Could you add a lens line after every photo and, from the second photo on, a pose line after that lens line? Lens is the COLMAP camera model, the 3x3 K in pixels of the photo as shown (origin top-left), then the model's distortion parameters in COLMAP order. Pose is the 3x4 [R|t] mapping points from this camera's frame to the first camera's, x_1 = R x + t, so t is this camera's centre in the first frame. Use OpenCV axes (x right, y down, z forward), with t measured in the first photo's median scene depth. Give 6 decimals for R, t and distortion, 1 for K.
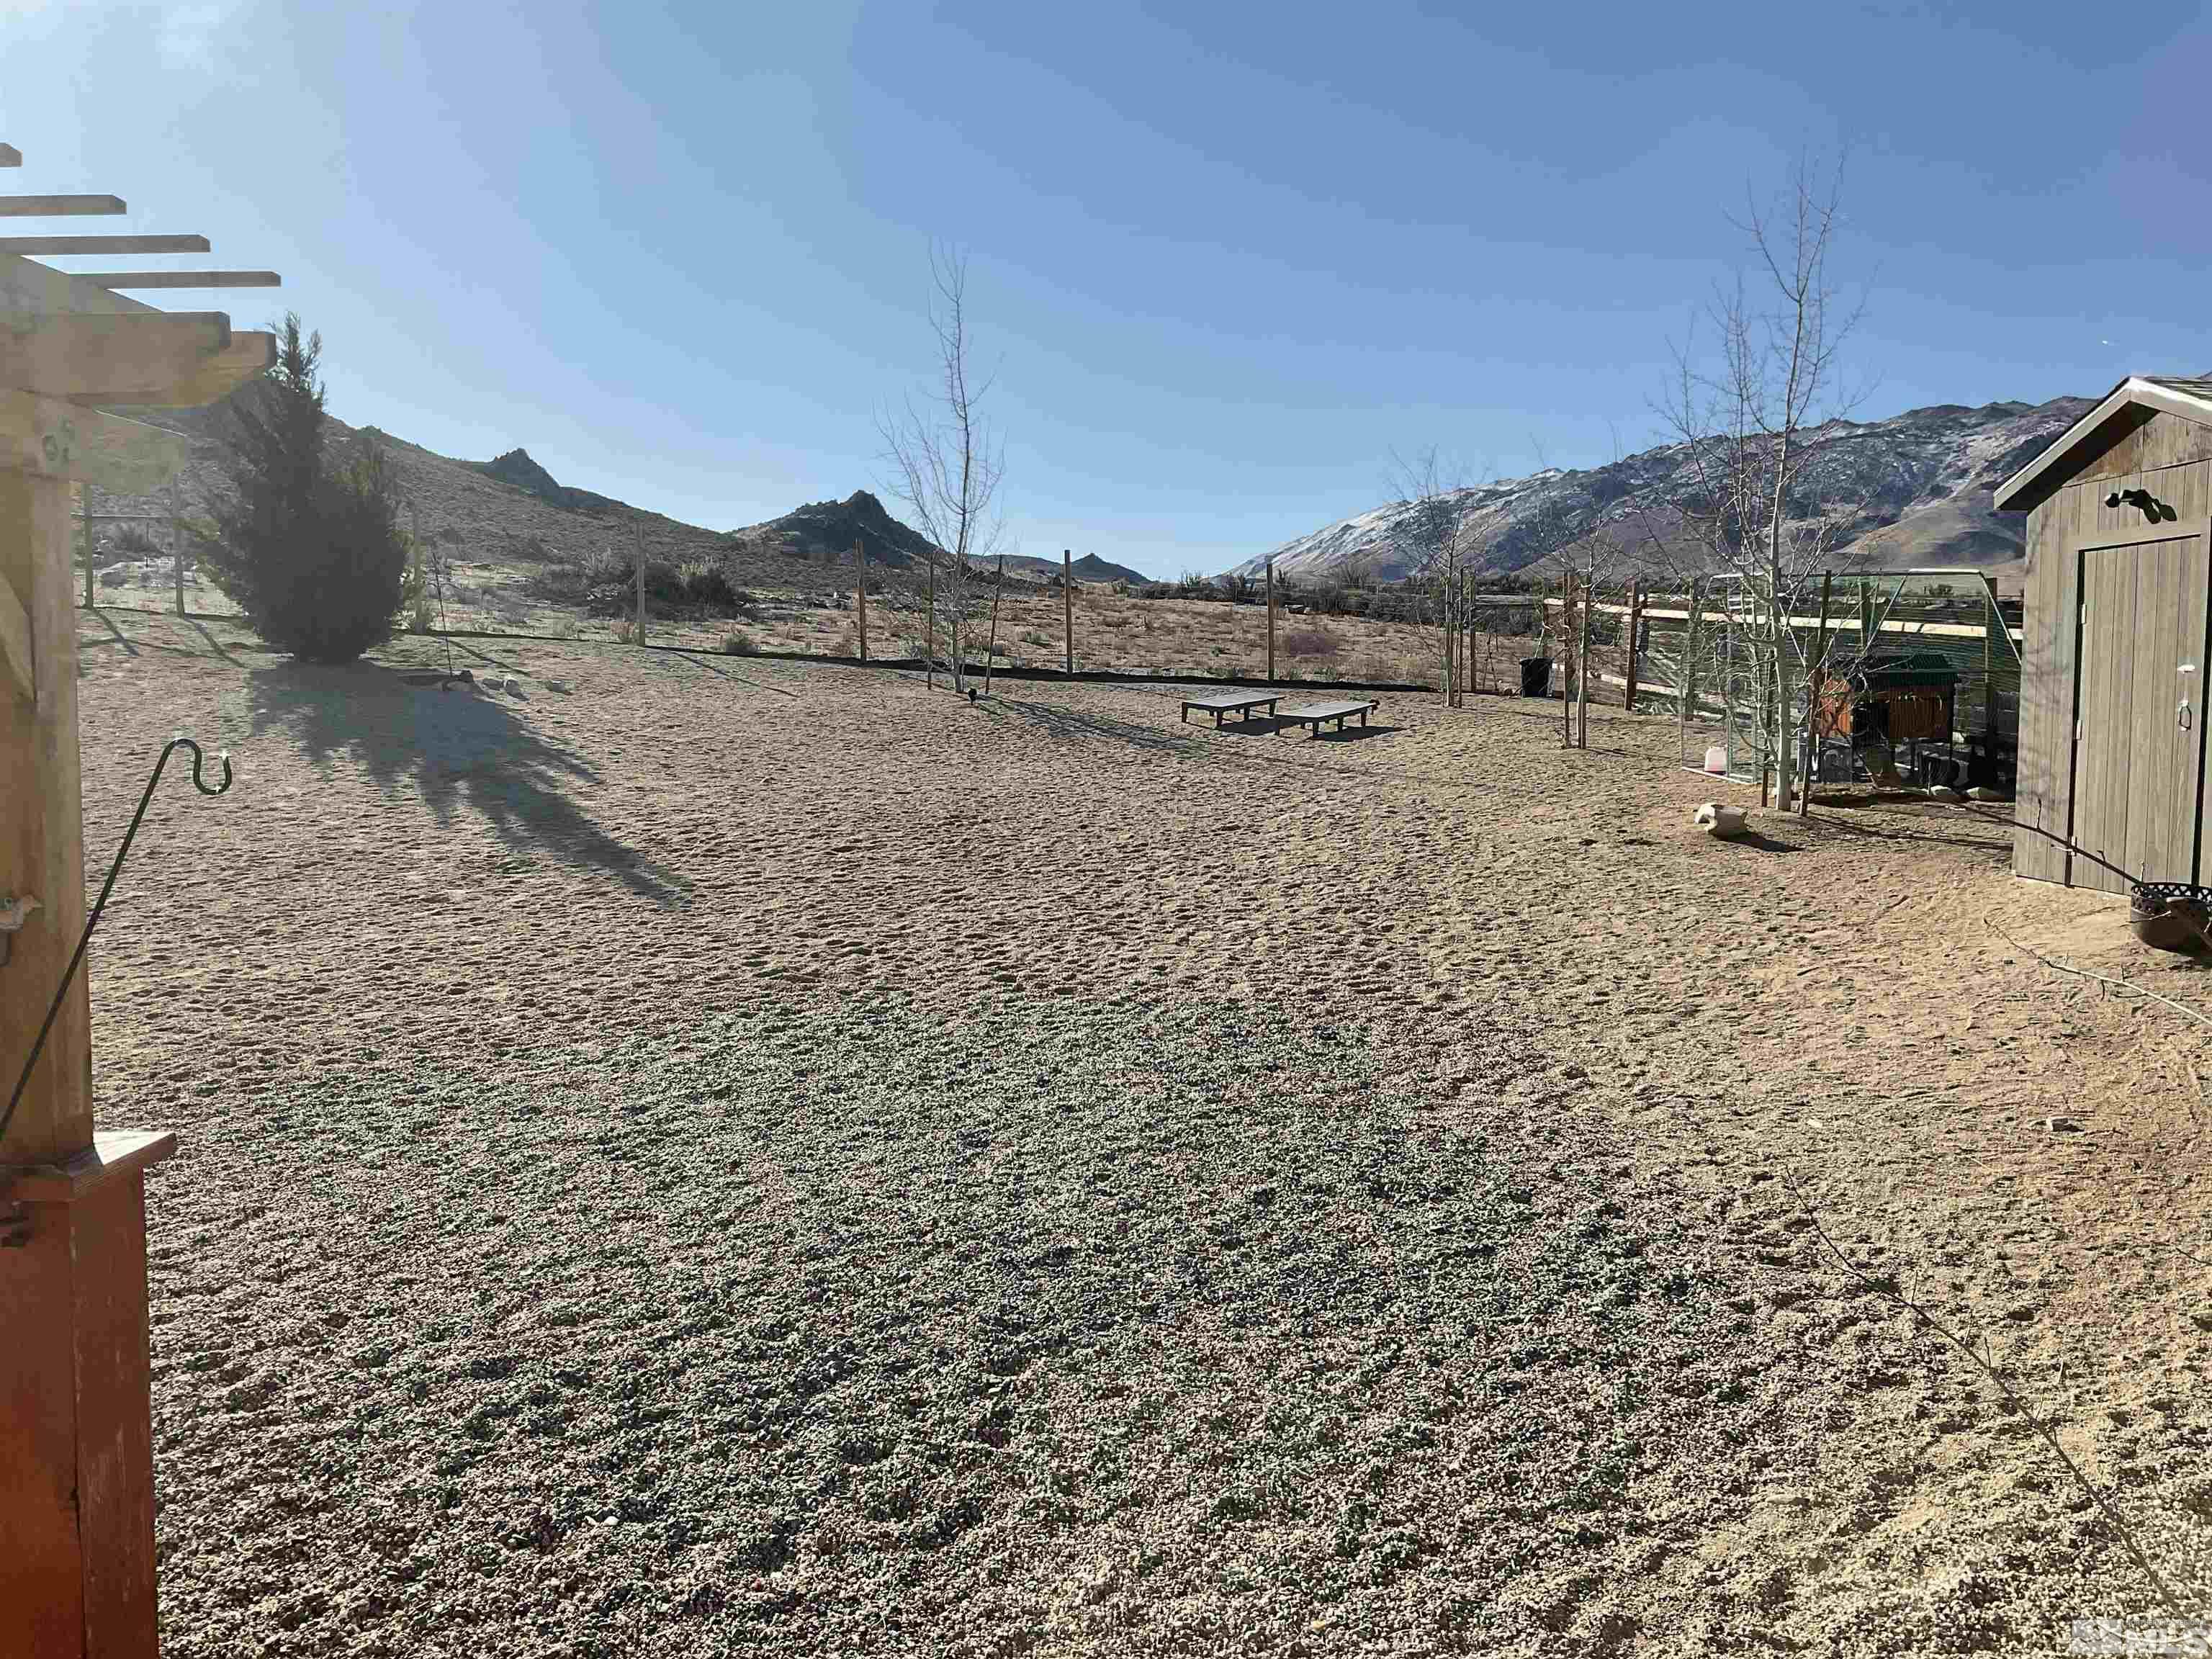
lens RADIAL K [[1841.2, 0, 1106.0], [0, 1841.2, 829.5], [0, 0, 1]] dist [0.103477, -0.233738]
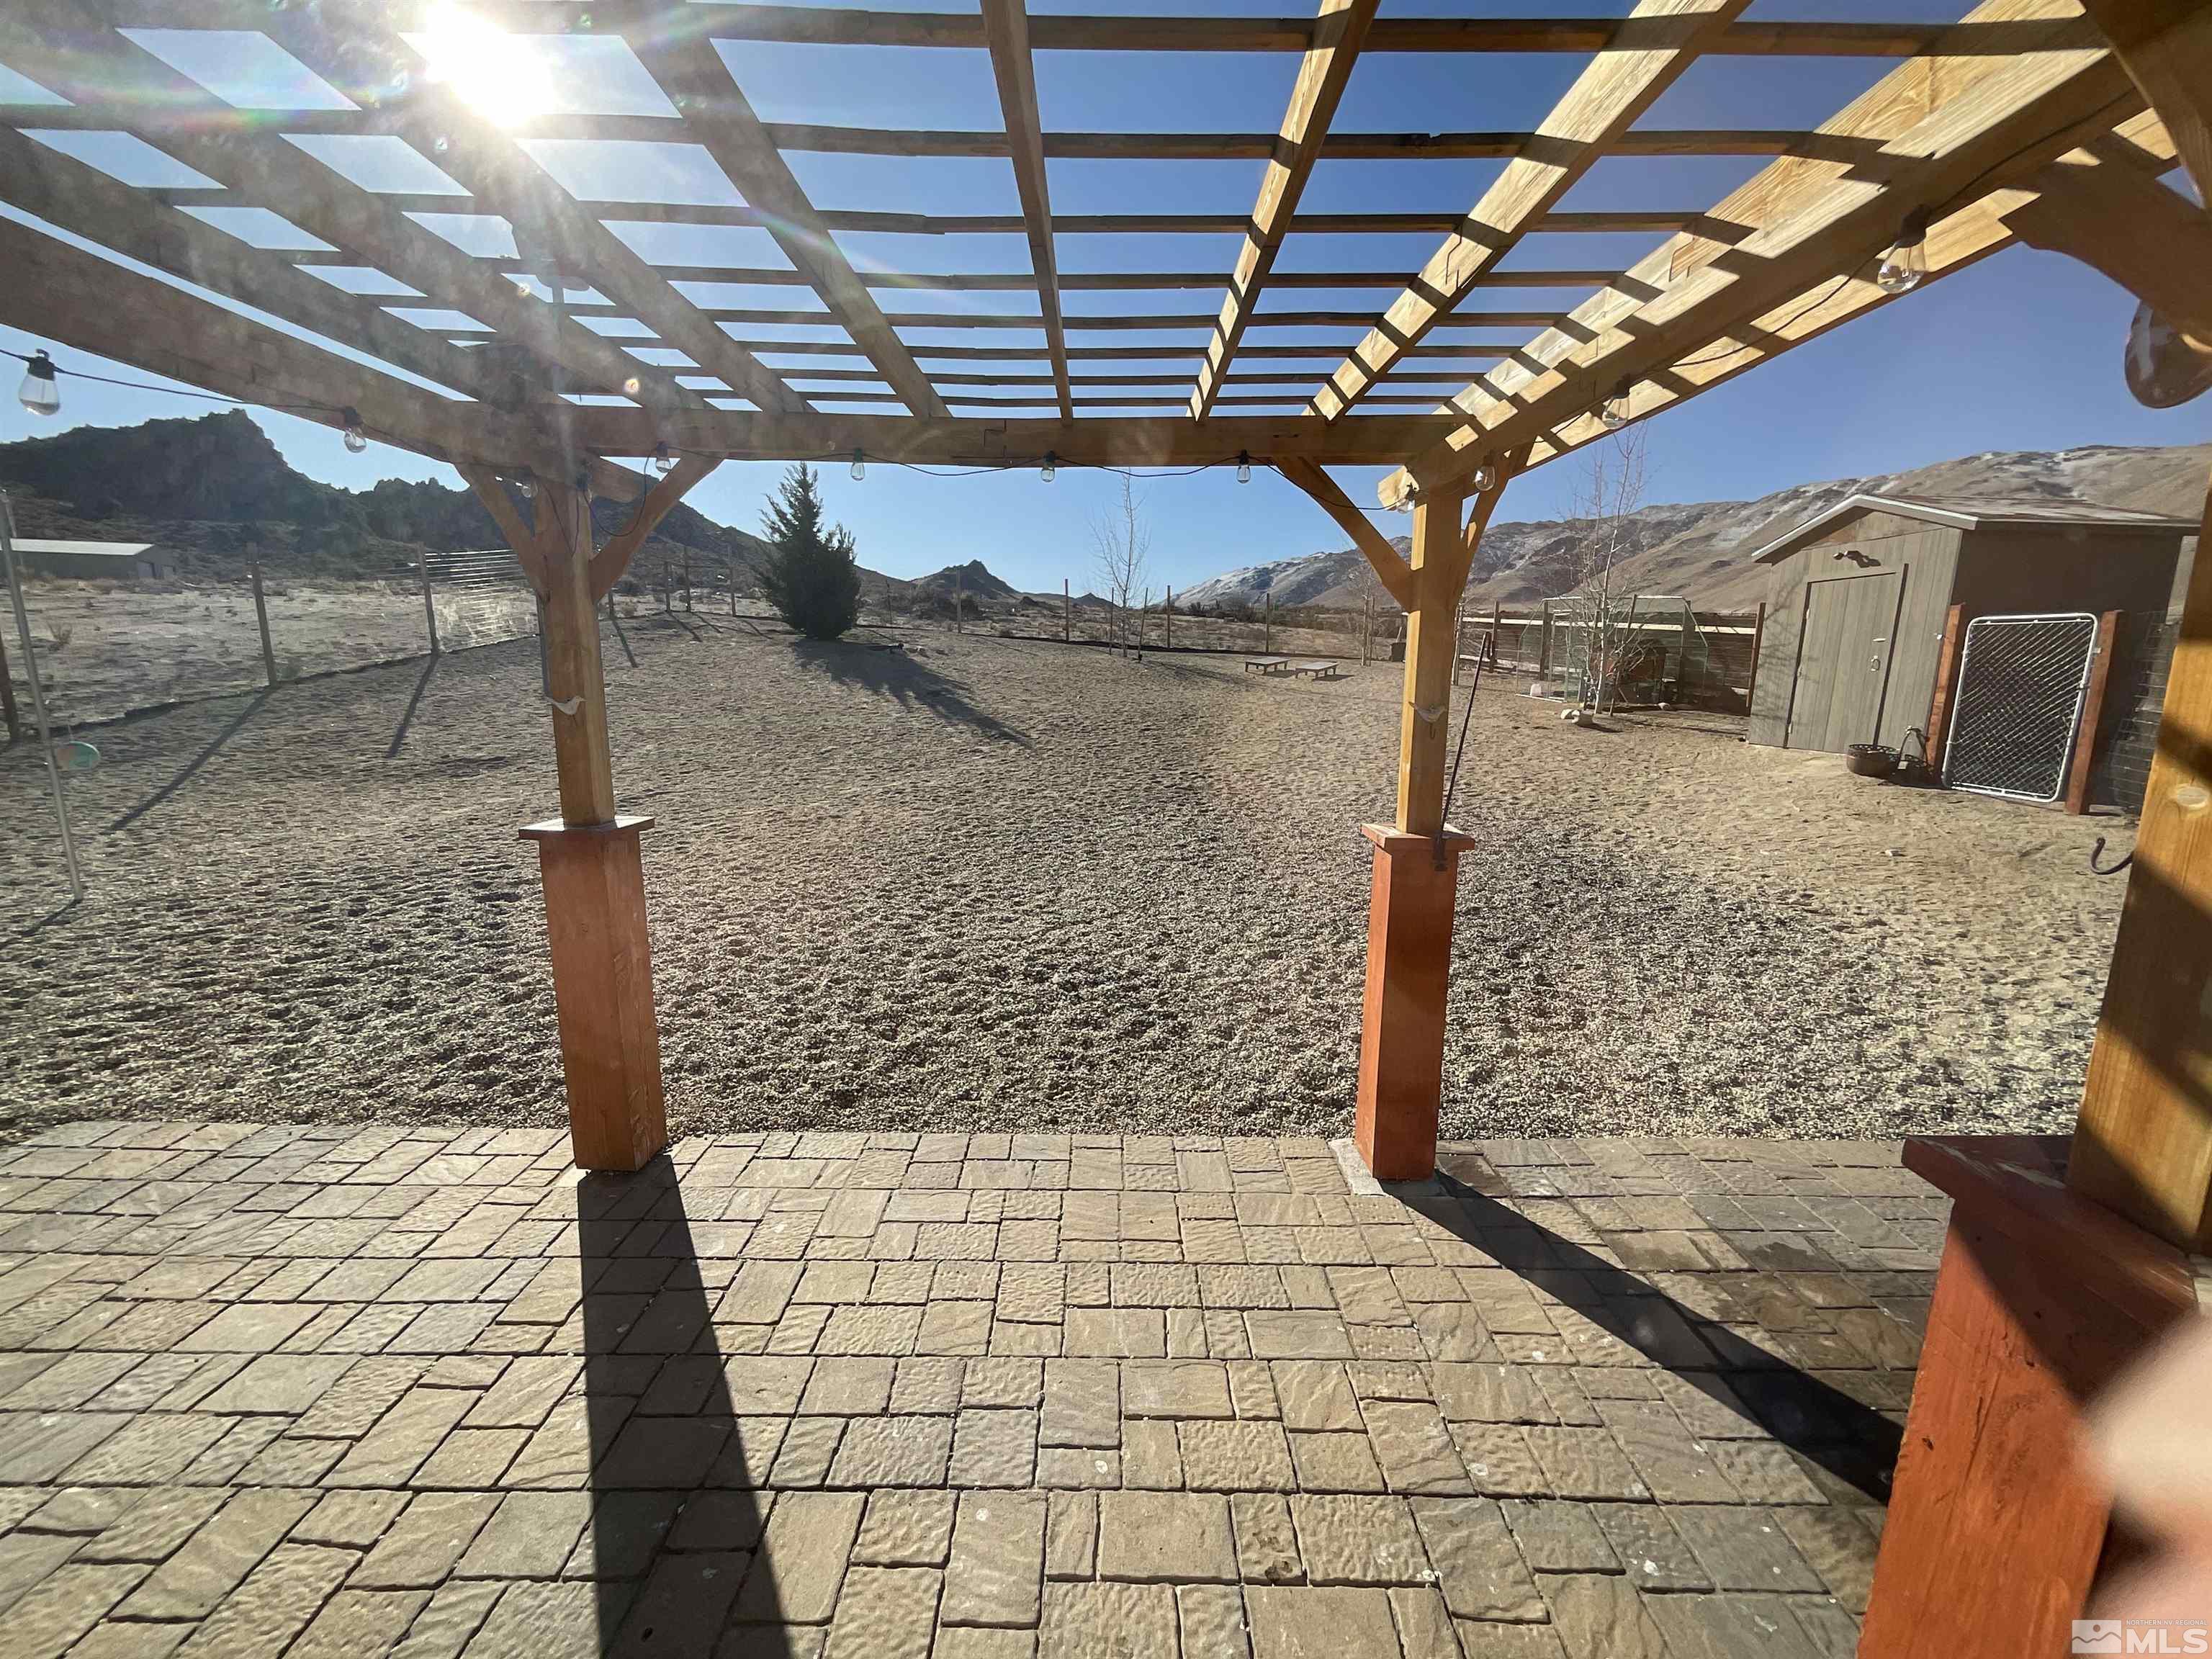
lens RADIAL K [[902.9, 0, 1106.0], [0, 902.9, 829.5], [0, 0, 1]] dist [-0.000064, 0.000373]
pose [[0.999912, 0.005158, 0.012207, -0.272721], [-0.006443, 0.994161, 0.107718, 0.018584], [-0.011580, -0.107787, 0.994107, -0.005383]]
